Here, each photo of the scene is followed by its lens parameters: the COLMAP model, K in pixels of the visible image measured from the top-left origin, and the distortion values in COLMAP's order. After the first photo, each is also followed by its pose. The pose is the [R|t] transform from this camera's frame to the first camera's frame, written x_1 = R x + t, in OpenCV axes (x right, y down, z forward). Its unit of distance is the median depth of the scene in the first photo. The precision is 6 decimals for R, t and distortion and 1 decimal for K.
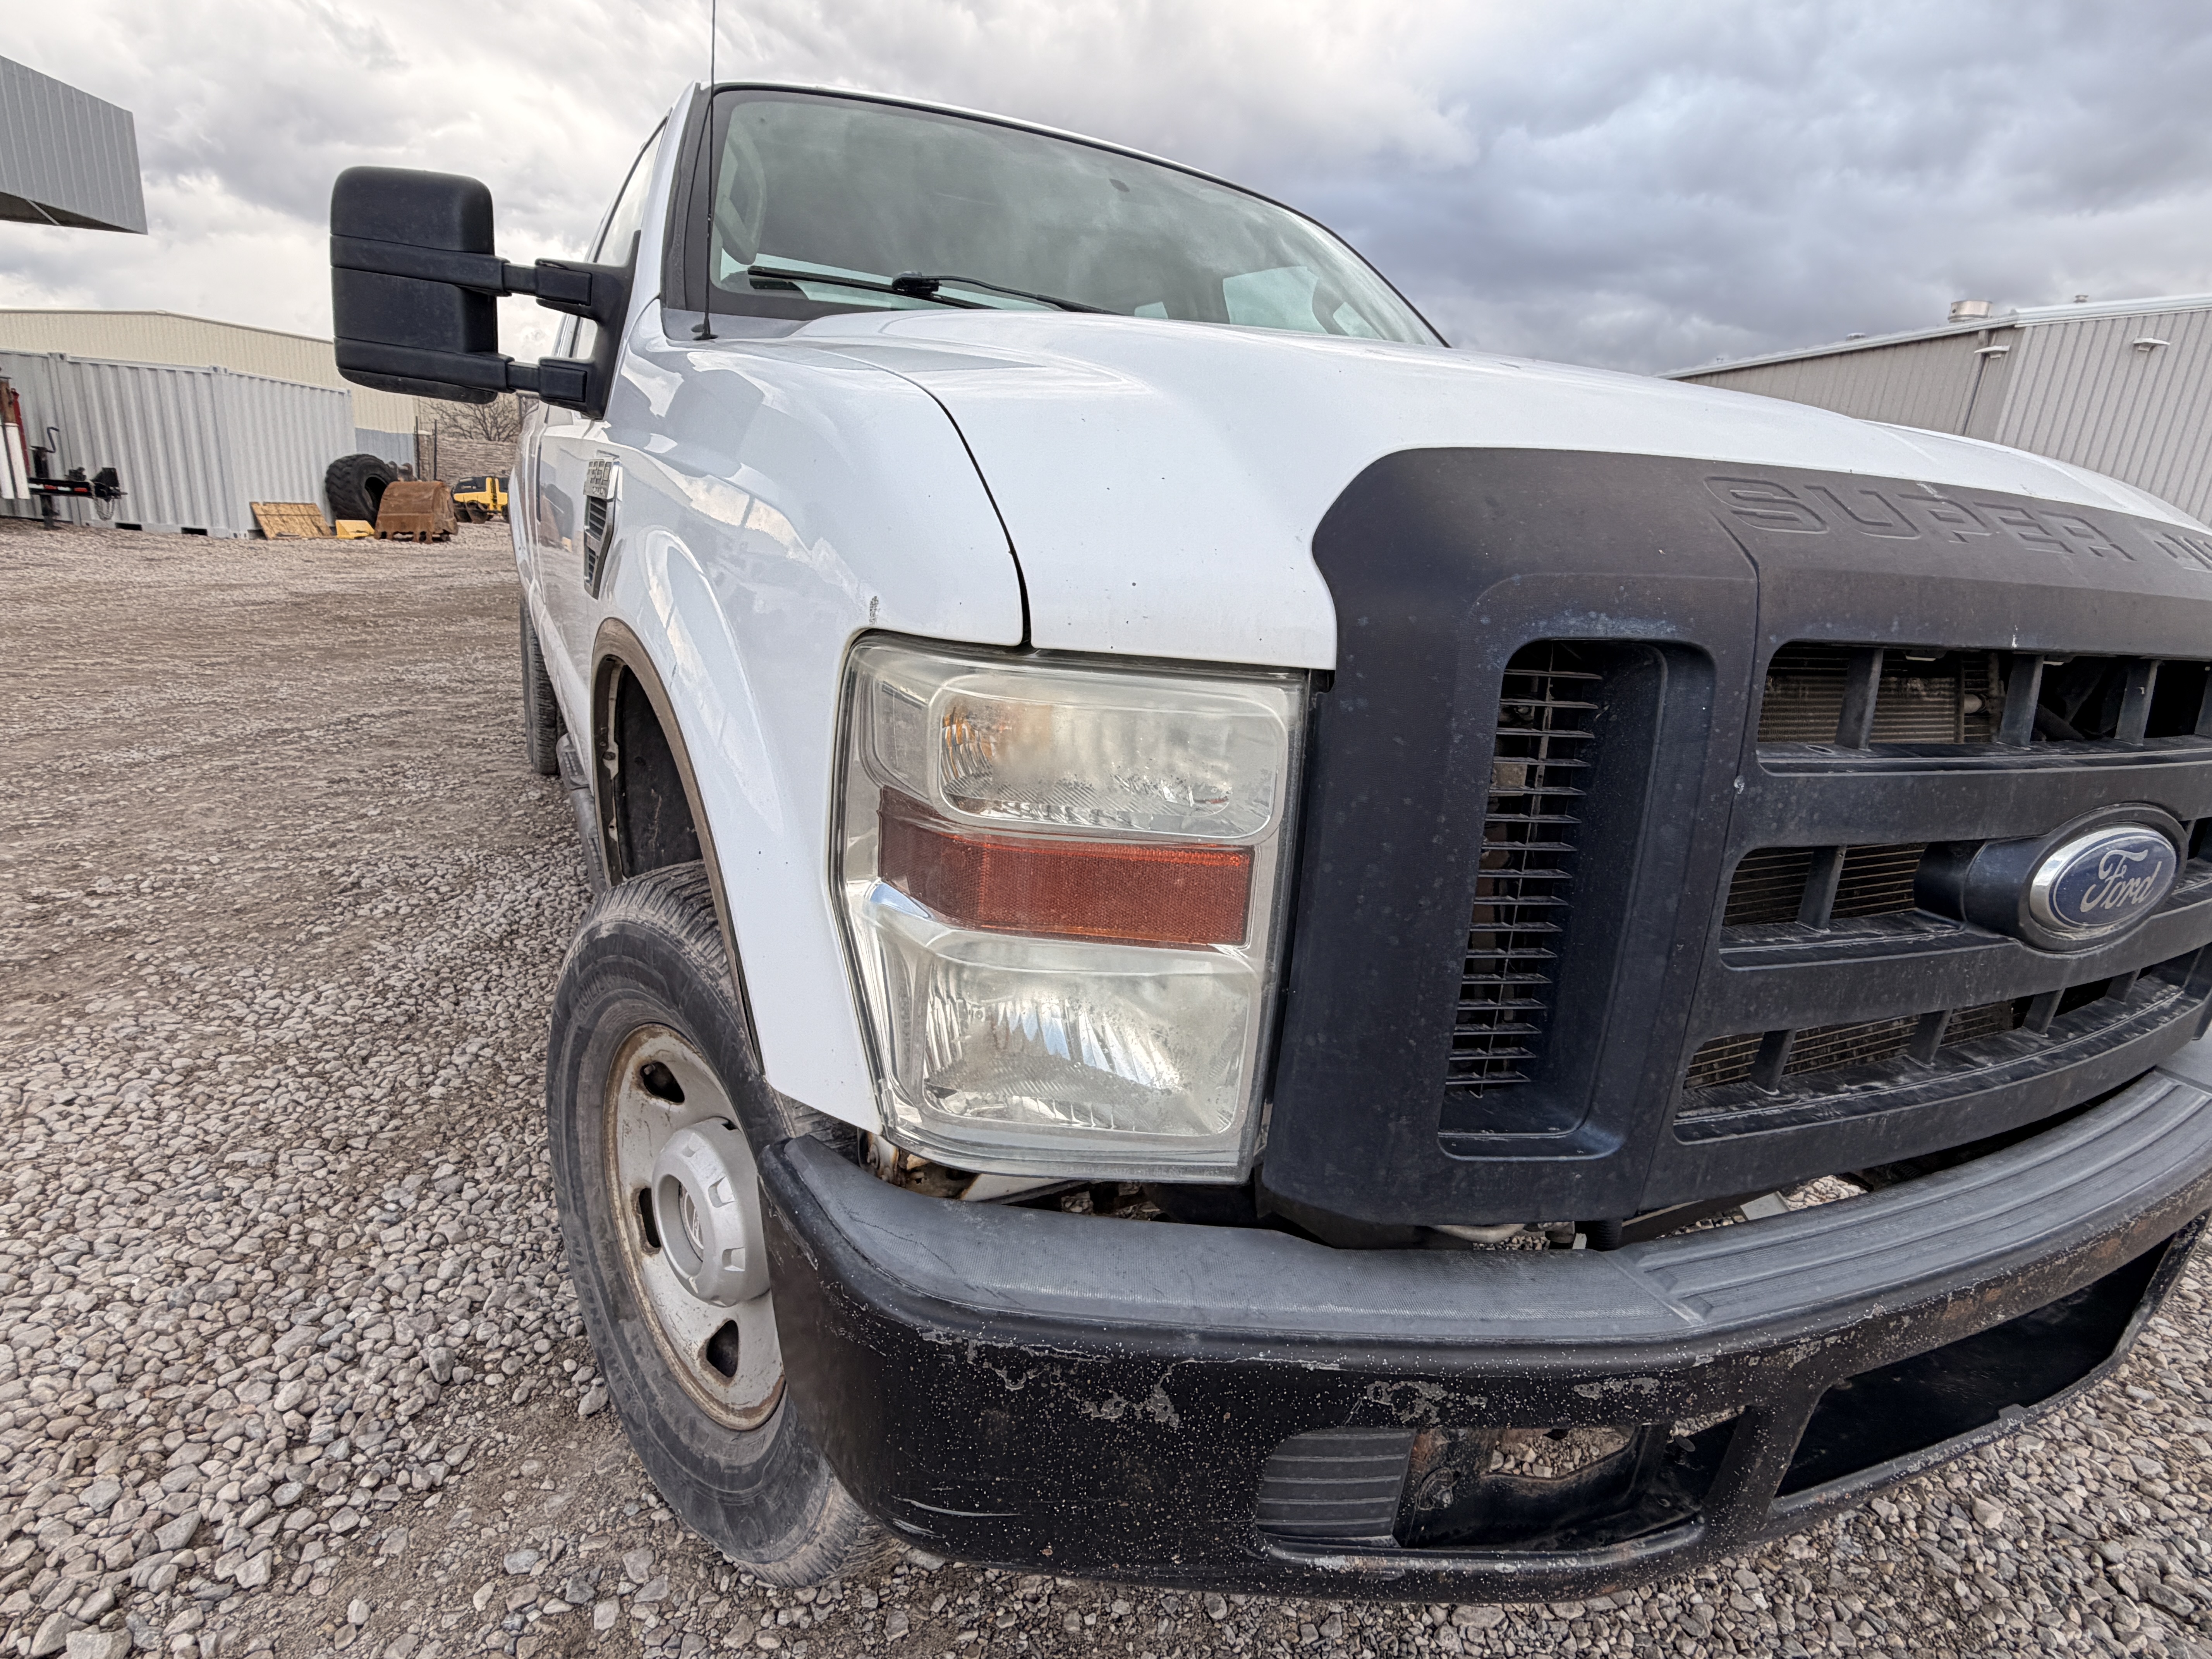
lens RADIAL K [[1147.1, 0, 1072.2], [0, 1147.1, 819.6], [0, 0, 1]] dist [-0.001648, -0.000147]
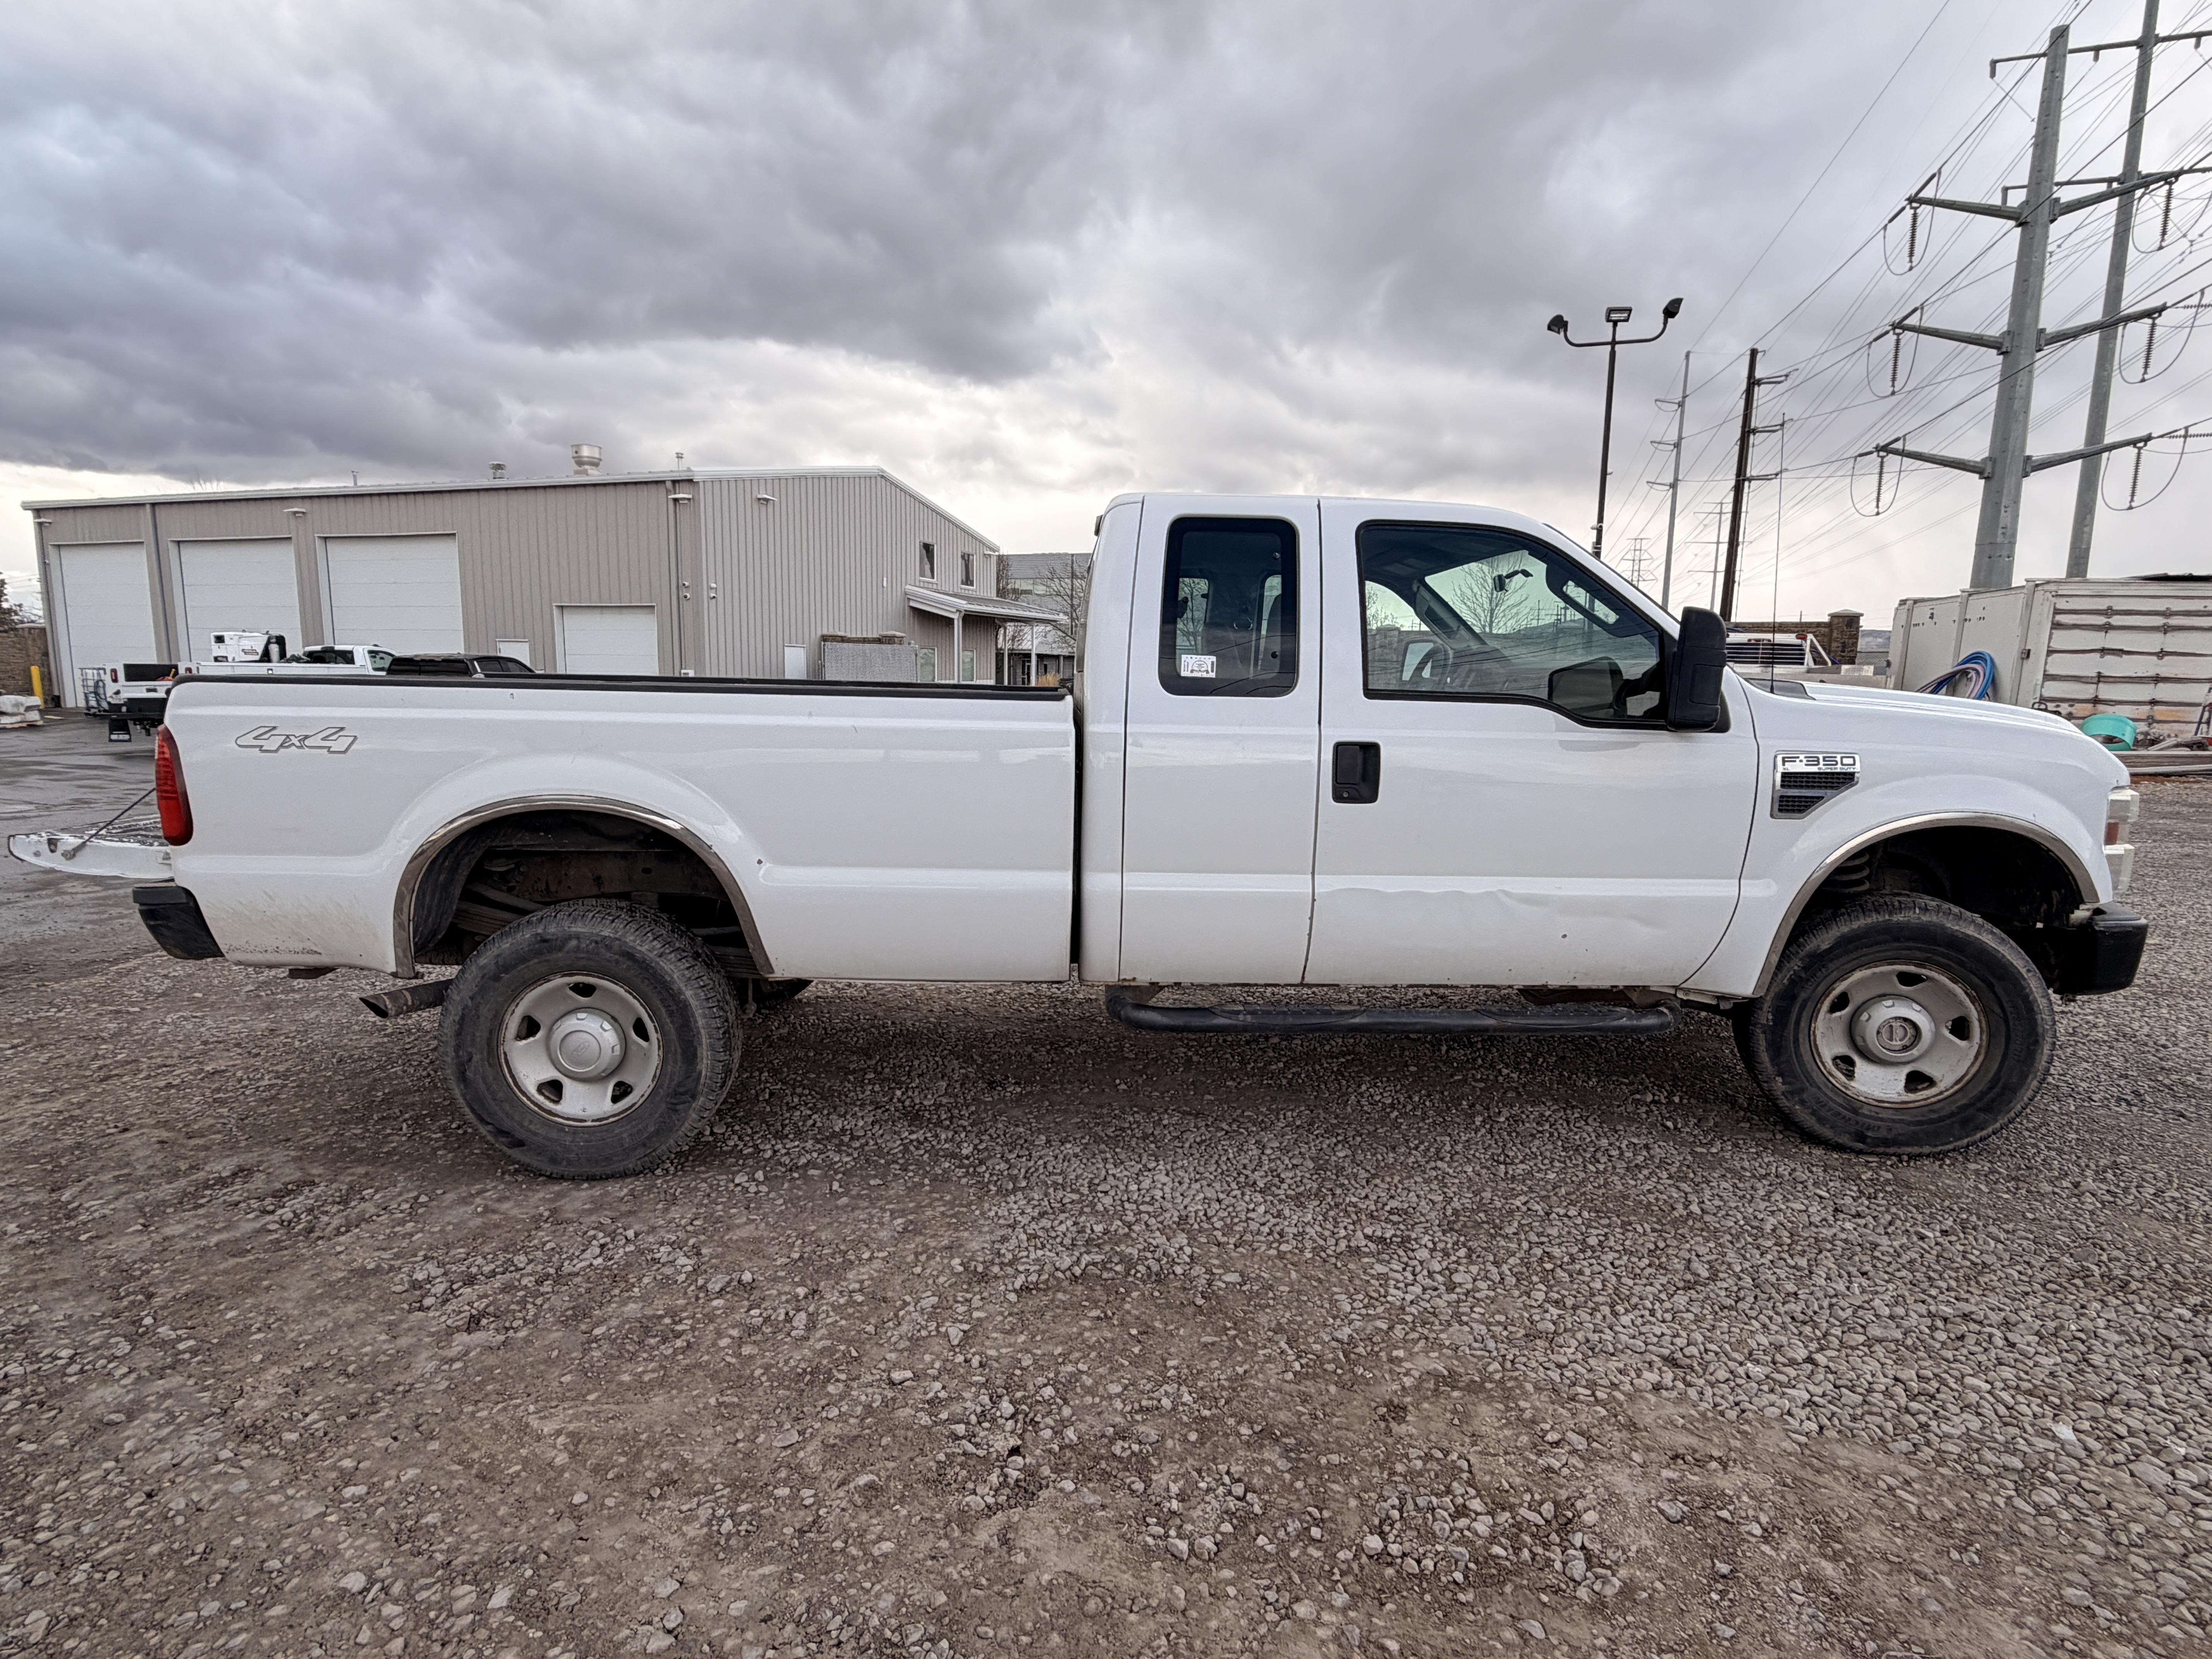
lens RADIAL K [[1138.2, 0, 1110.0], [0, 1138.2, 836.6], [0, 0, 1]] dist [-0.001040, 0.000113]
pose [[0.410119, -0.213356, 0.886725, -2.452235], [0.266215, 0.957916, 0.107358, -0.636928], [-0.872314, 0.192030, 0.449659, 1.007798]]
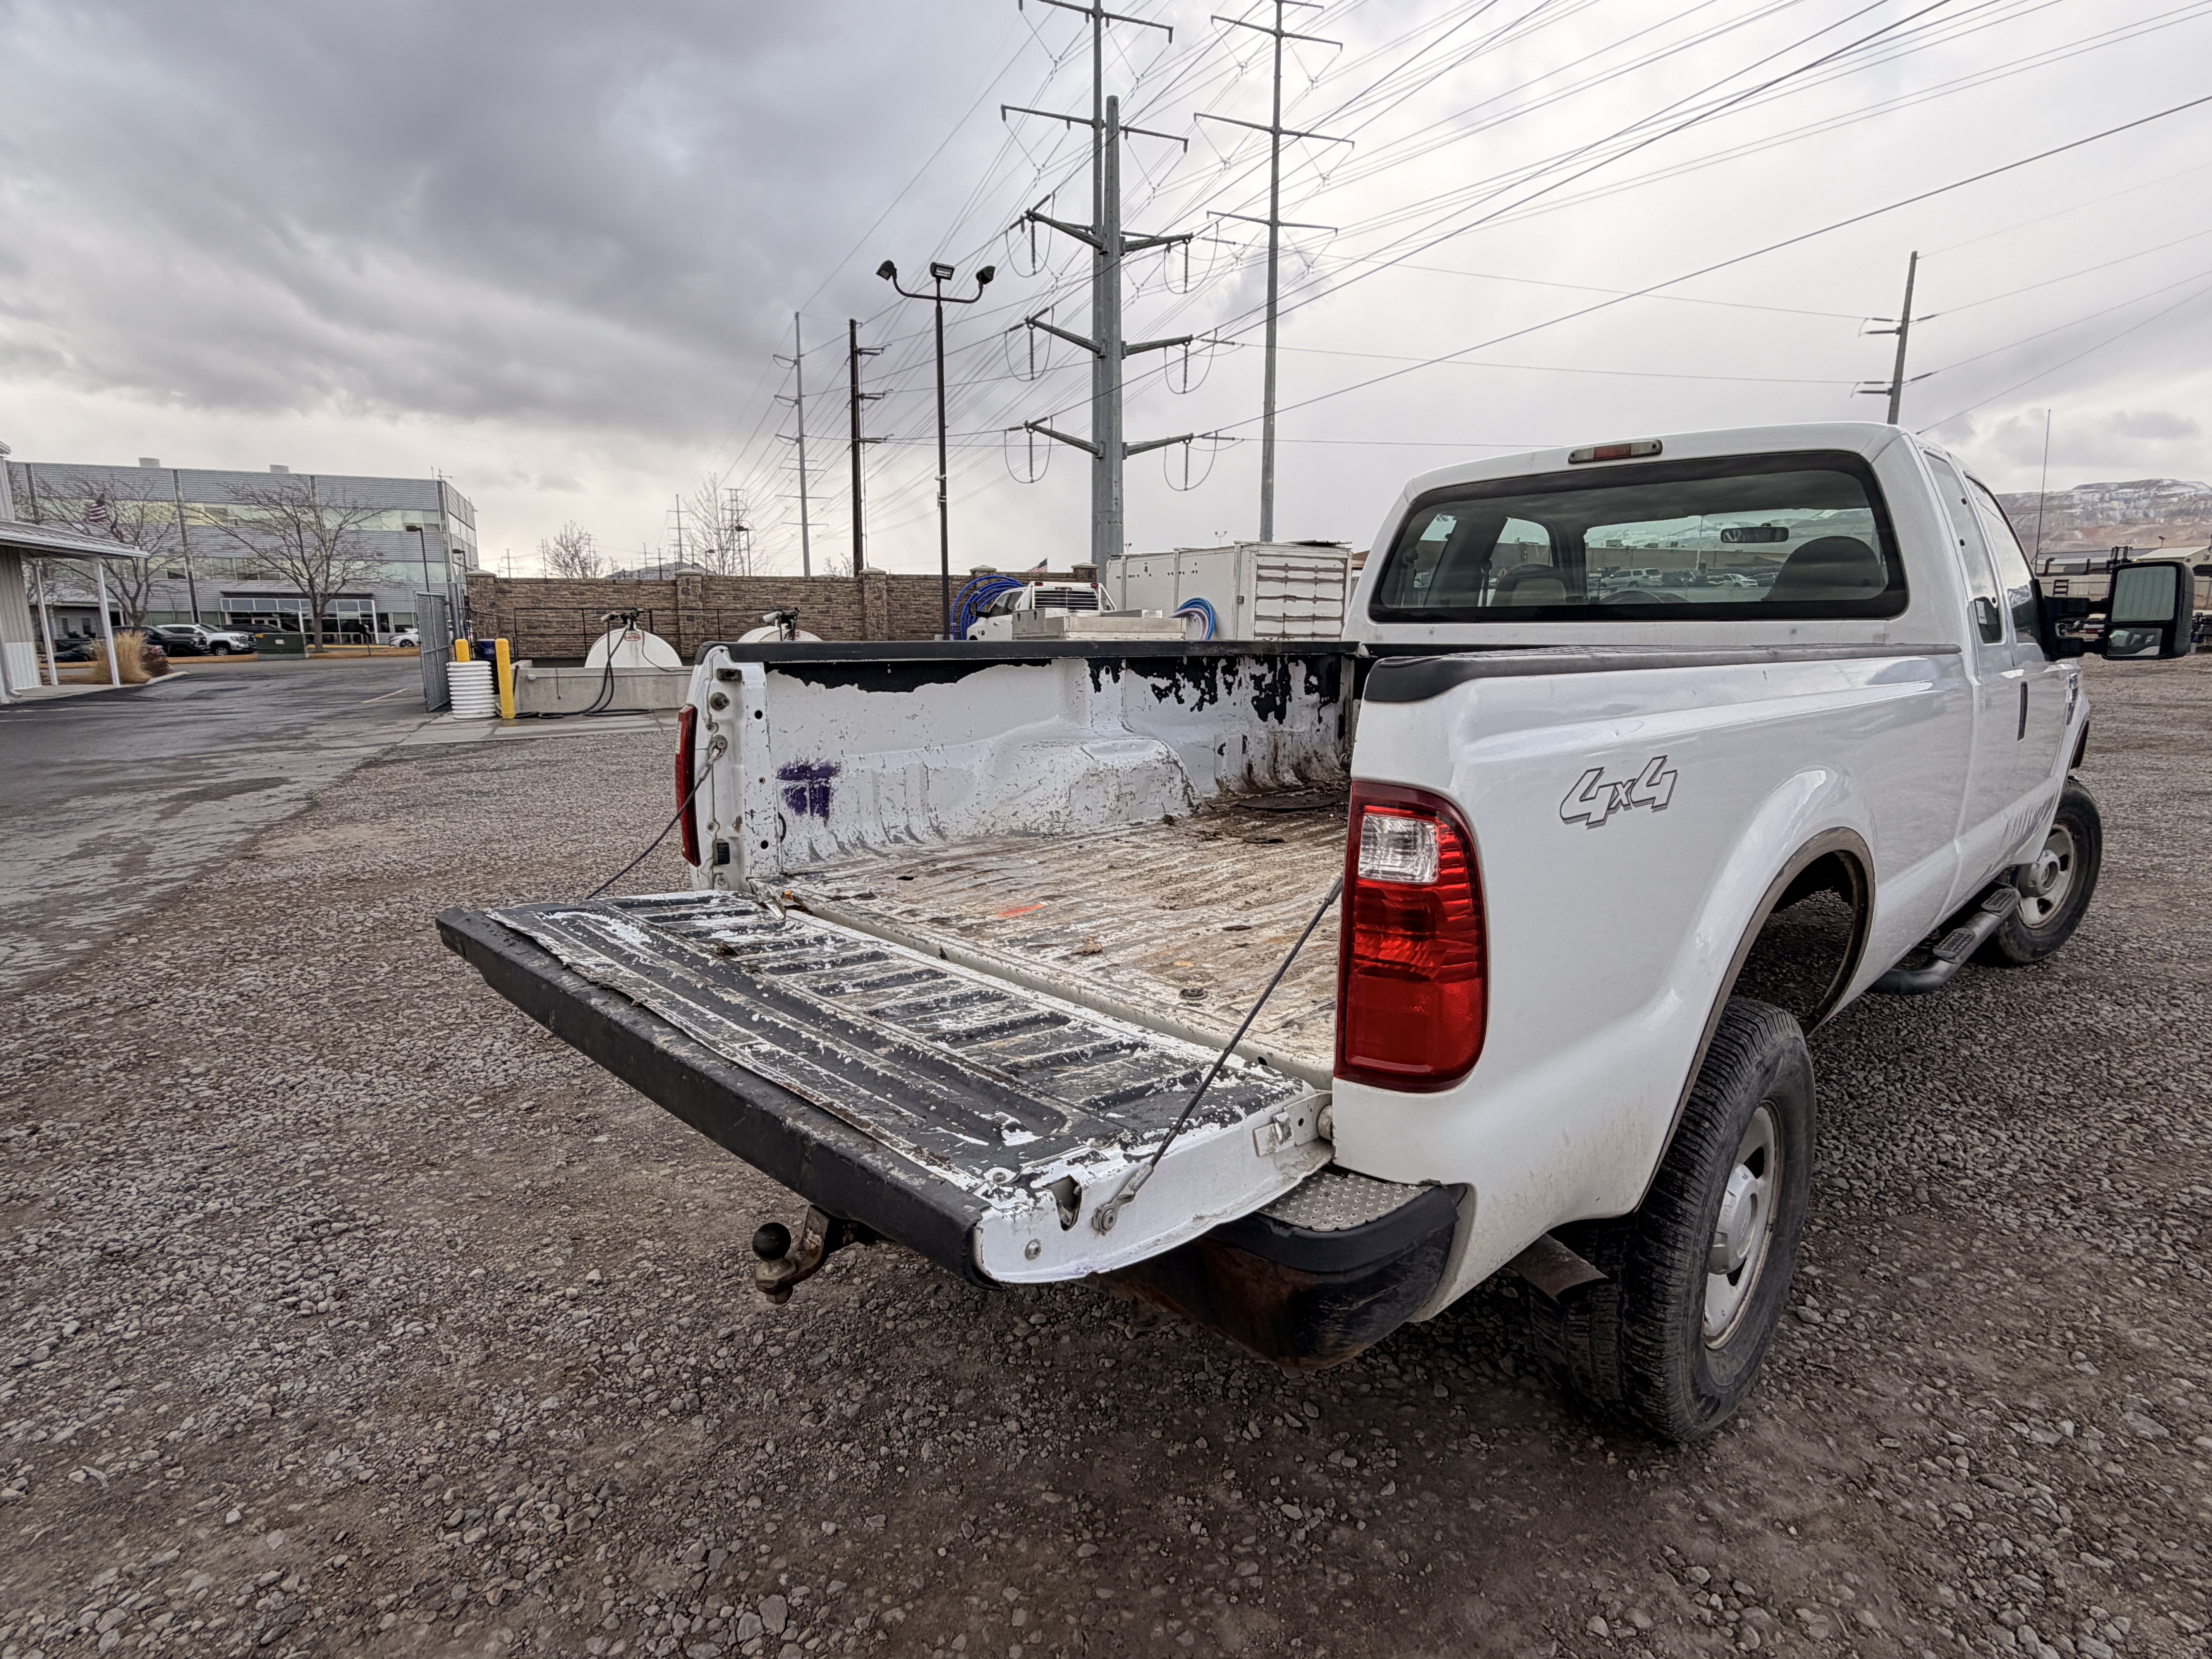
lens RADIAL K [[1137.2, 0, 1089.7], [0, 1137.2, 835.0], [0, 0, 1]] dist [-0.000408, -0.001525]
pose [[-0.299664, -0.260134, 0.917895, -2.022158], [0.233288, 0.912923, 0.334886, -1.257355], [-0.925083, 0.314487, -0.212884, 3.391700]]
